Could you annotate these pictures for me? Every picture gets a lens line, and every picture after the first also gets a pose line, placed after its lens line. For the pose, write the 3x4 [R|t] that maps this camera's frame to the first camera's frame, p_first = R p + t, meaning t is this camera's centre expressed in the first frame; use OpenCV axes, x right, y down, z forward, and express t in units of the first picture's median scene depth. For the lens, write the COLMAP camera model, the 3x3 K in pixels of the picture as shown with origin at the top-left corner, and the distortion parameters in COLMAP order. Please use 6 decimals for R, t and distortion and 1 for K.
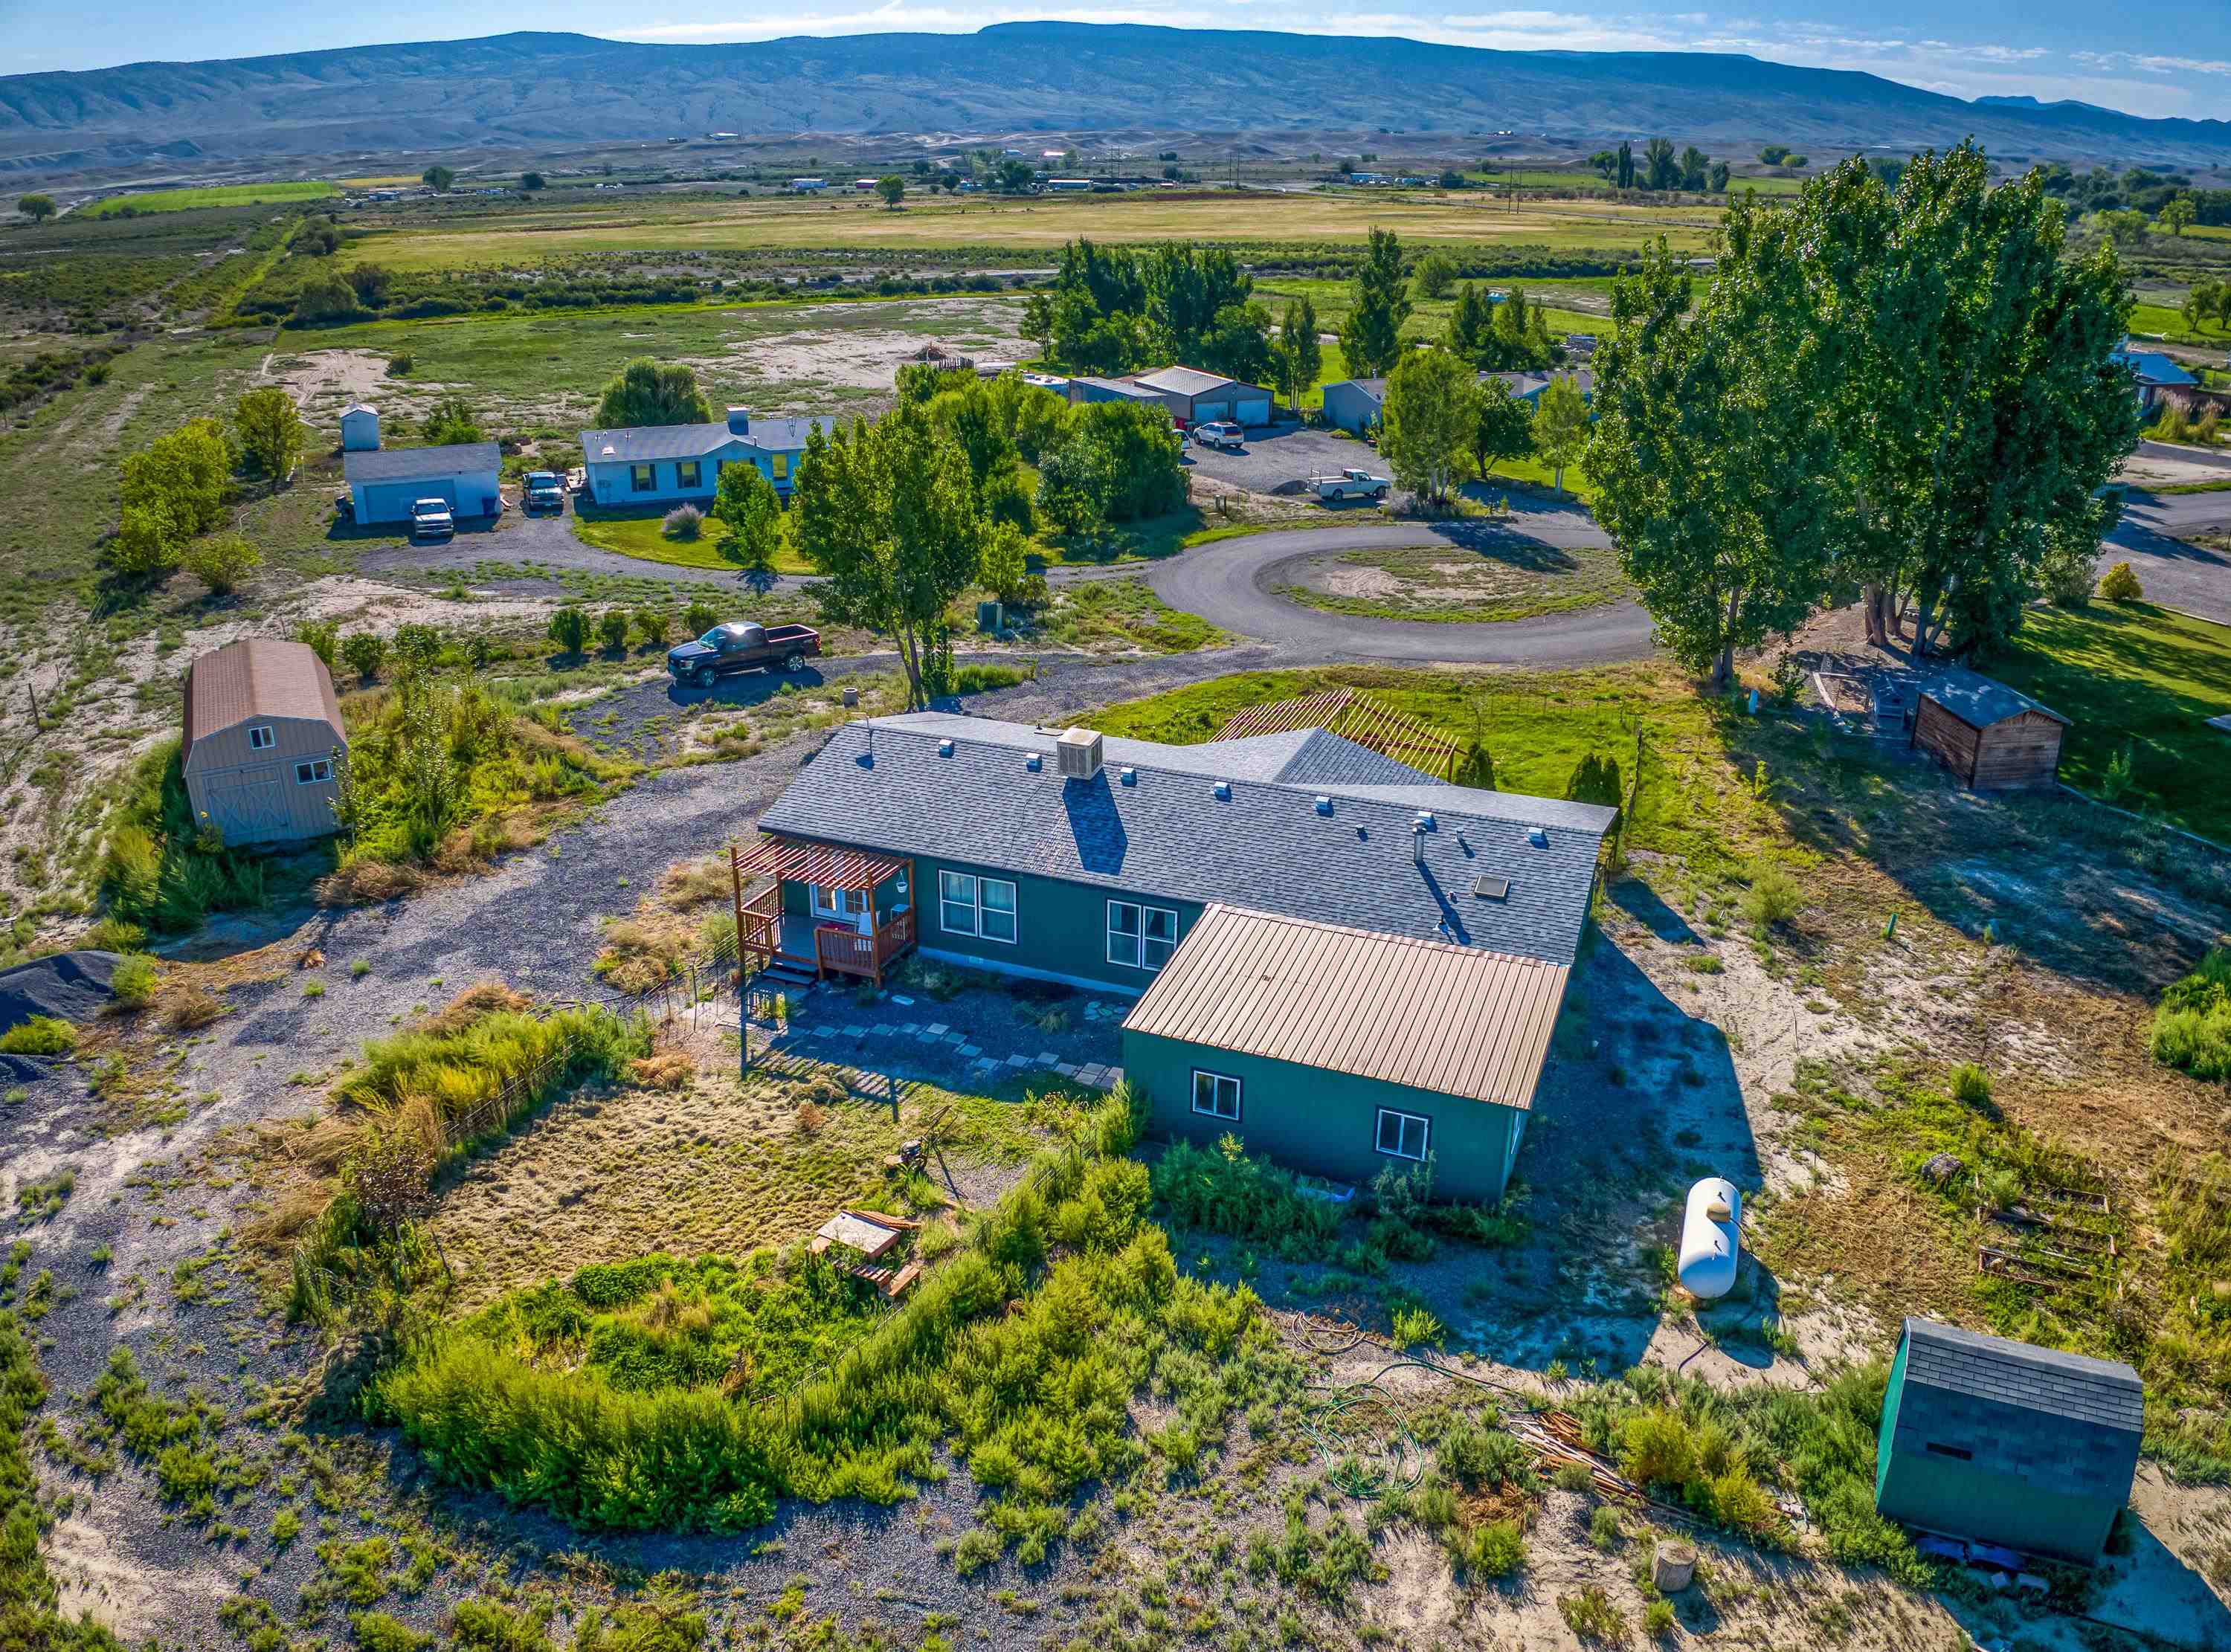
lens RADIAL K [[1638.9, 0, 1114.1], [0, 1638.9, 837.1], [0, 0, 1]] dist [-0.080475, -0.033404]
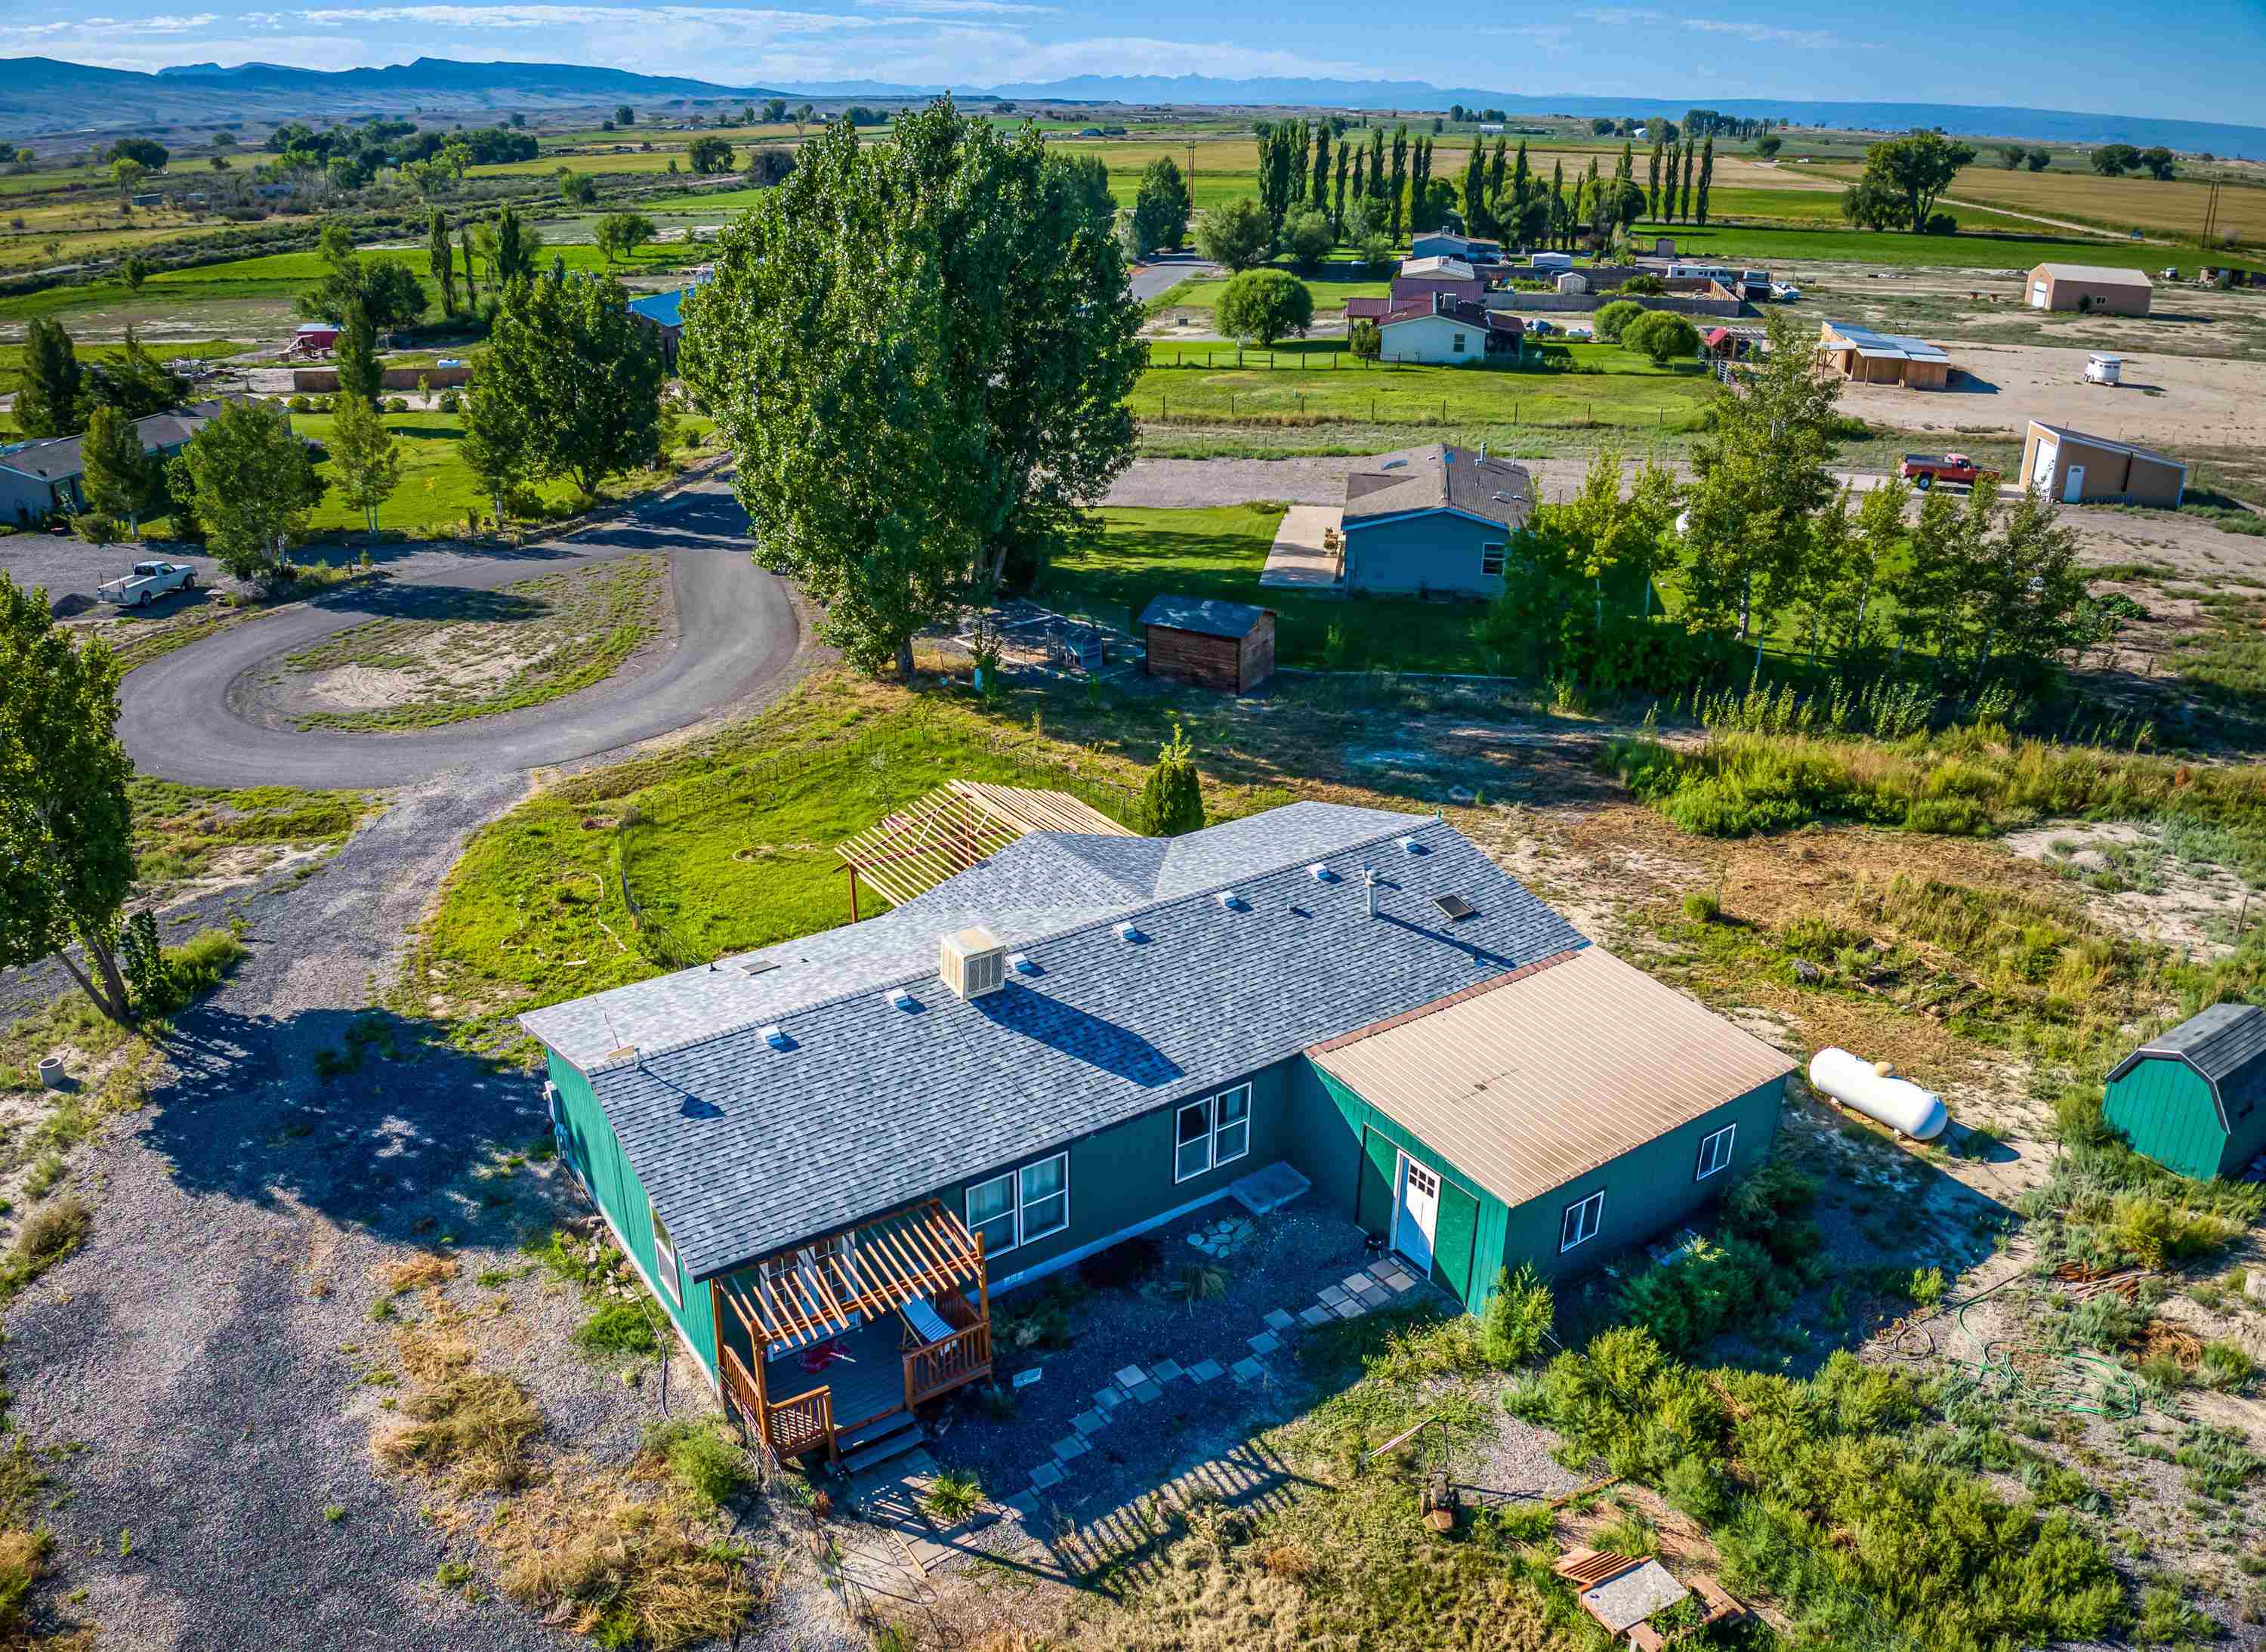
lens RADIAL K [[1666.3, 0, 1125.9], [0, 1666.3, 822.8], [0, 0, 1]] dist [-0.097572, -0.012279]
pose [[0.559006, -0.327750, 0.761637, -0.624059], [0.324222, 0.931828, 0.163023, -0.244896], [-0.763146, 0.155808, 0.627162, 0.547641]]
